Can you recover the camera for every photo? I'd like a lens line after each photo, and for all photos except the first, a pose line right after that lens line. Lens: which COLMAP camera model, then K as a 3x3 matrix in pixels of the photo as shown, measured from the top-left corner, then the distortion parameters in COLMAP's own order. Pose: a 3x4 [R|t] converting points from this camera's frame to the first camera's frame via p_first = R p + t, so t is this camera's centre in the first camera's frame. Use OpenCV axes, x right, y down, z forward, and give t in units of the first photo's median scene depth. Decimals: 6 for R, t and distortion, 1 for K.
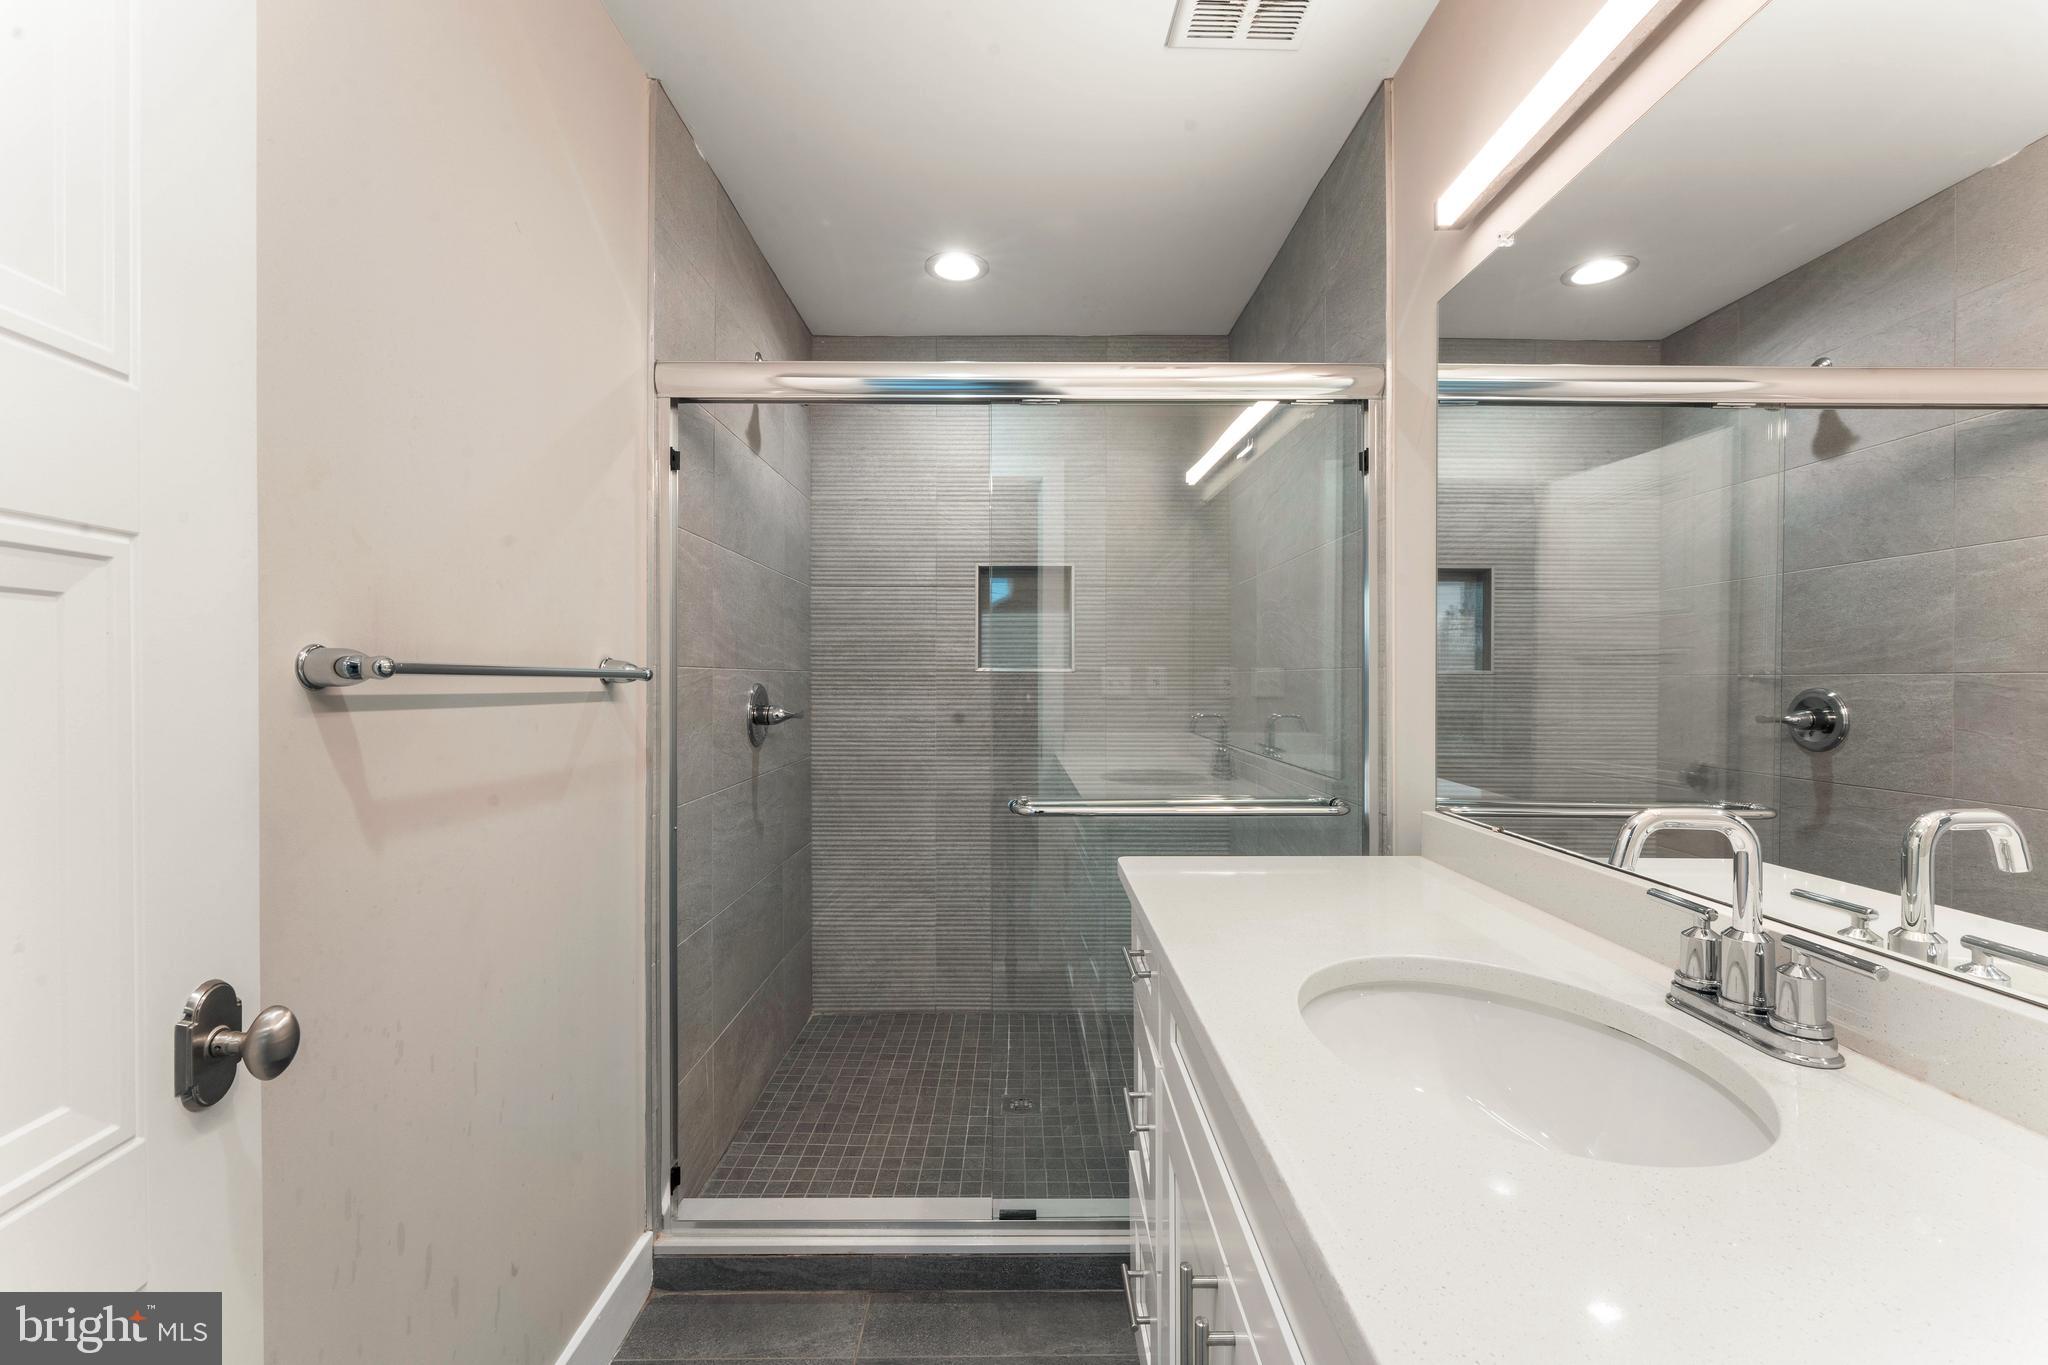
lens RADIAL K [[818.7, 0, 1027.5], [0, 818.7, 679.2], [0, 0, 1]] dist [0.001370, -0.000317]
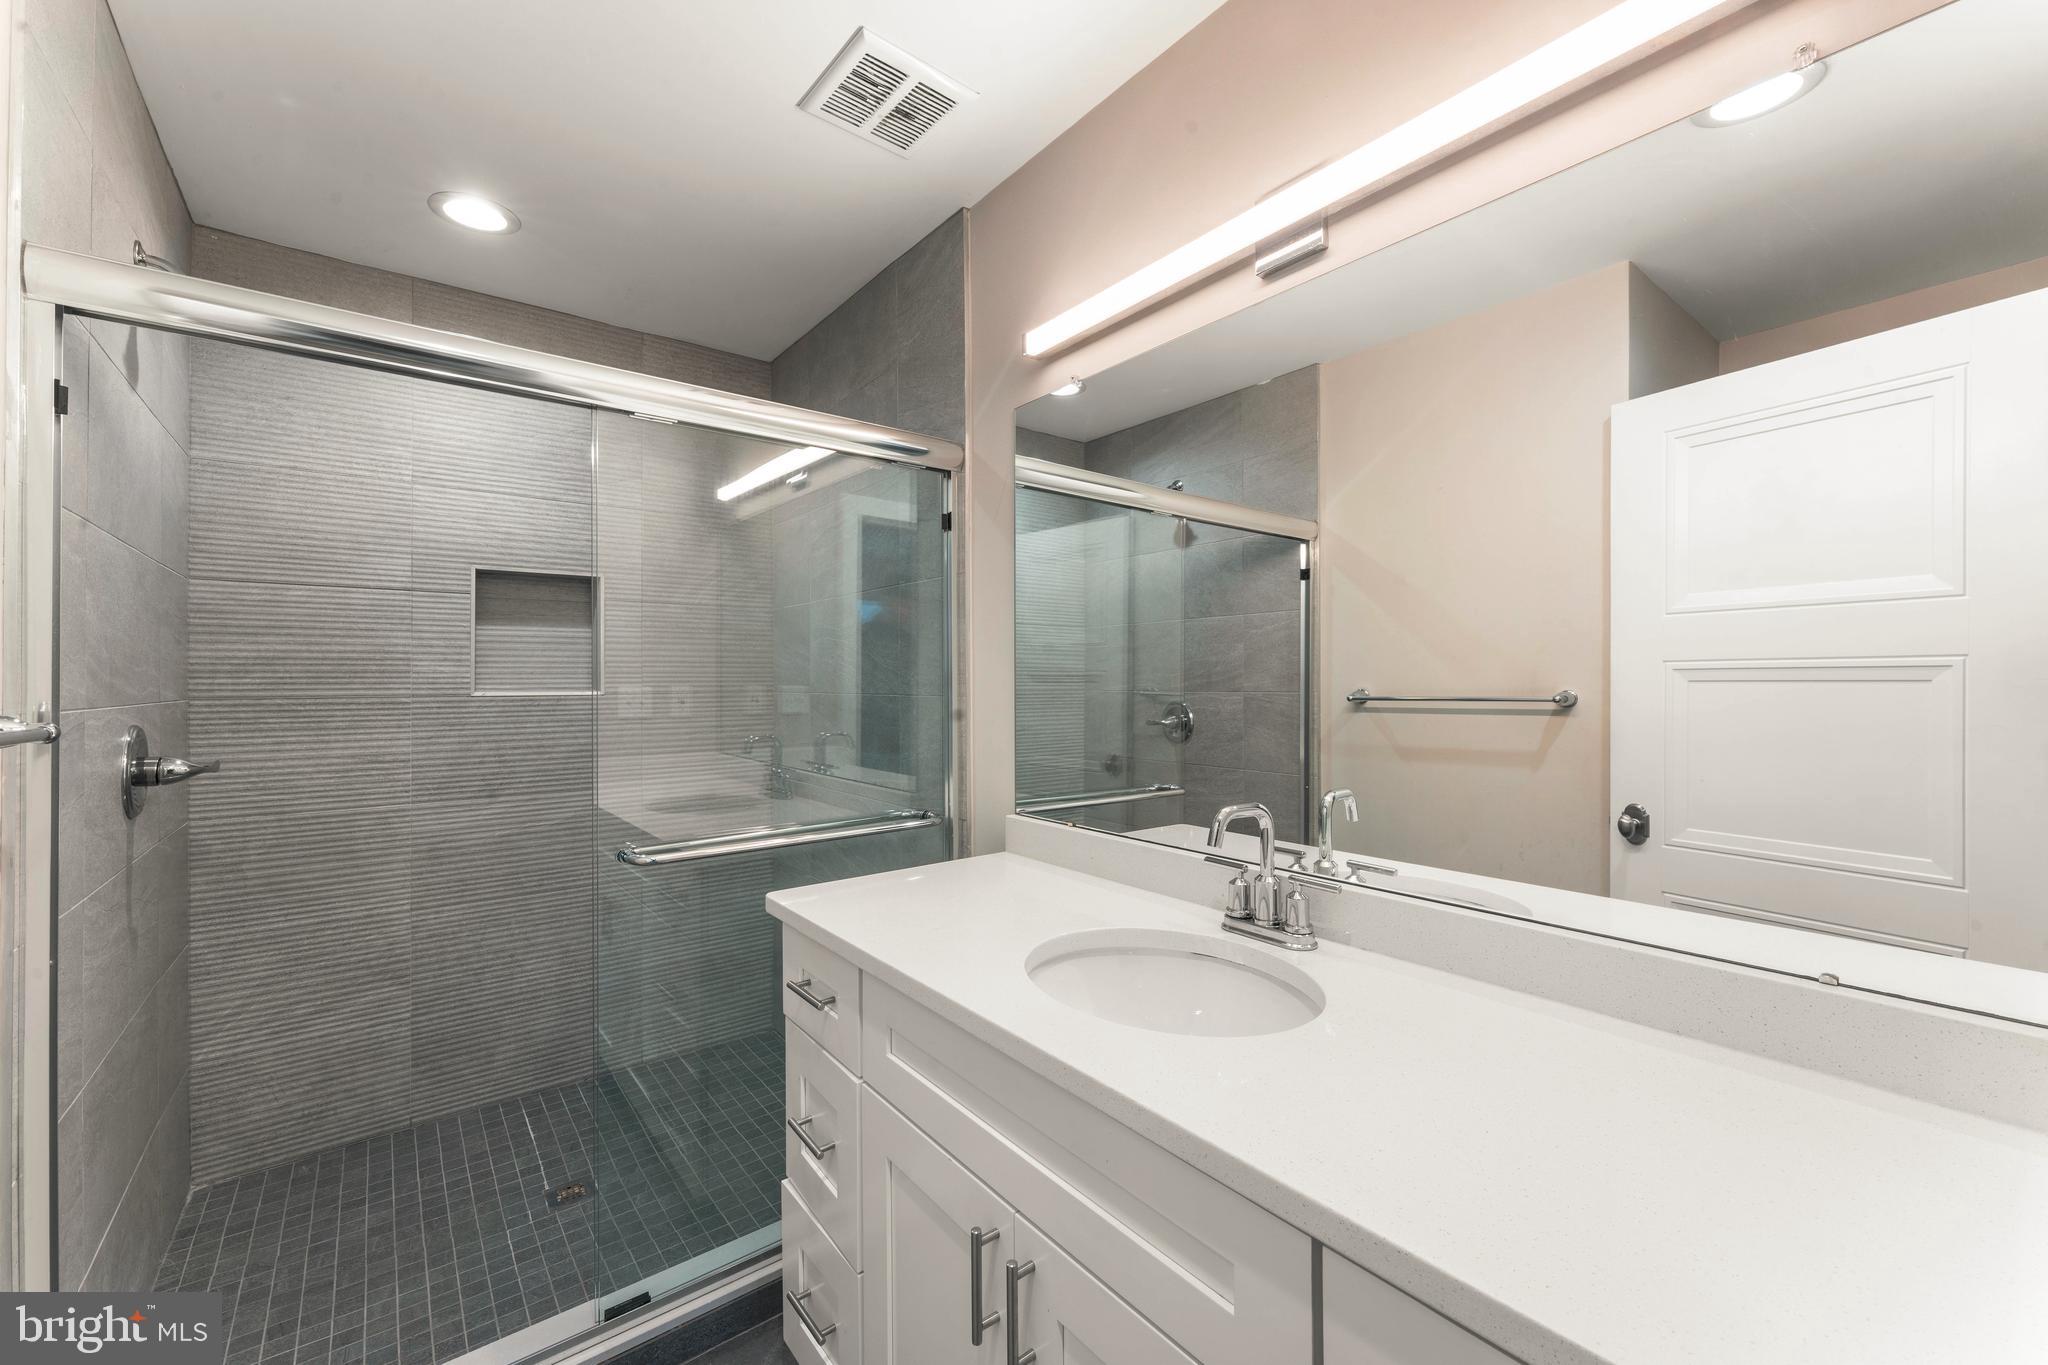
lens RADIAL K [[816.6, 0, 1029.8], [0, 816.6, 675.4], [0, 0, 1]] dist [-0.000234, -0.000353]
pose [[0.781521, -0.001153, 0.623877, -0.176073], [0.005141, 0.999976, -0.004592, -0.030400], [-0.623857, 0.006796, 0.781509, 0.006907]]
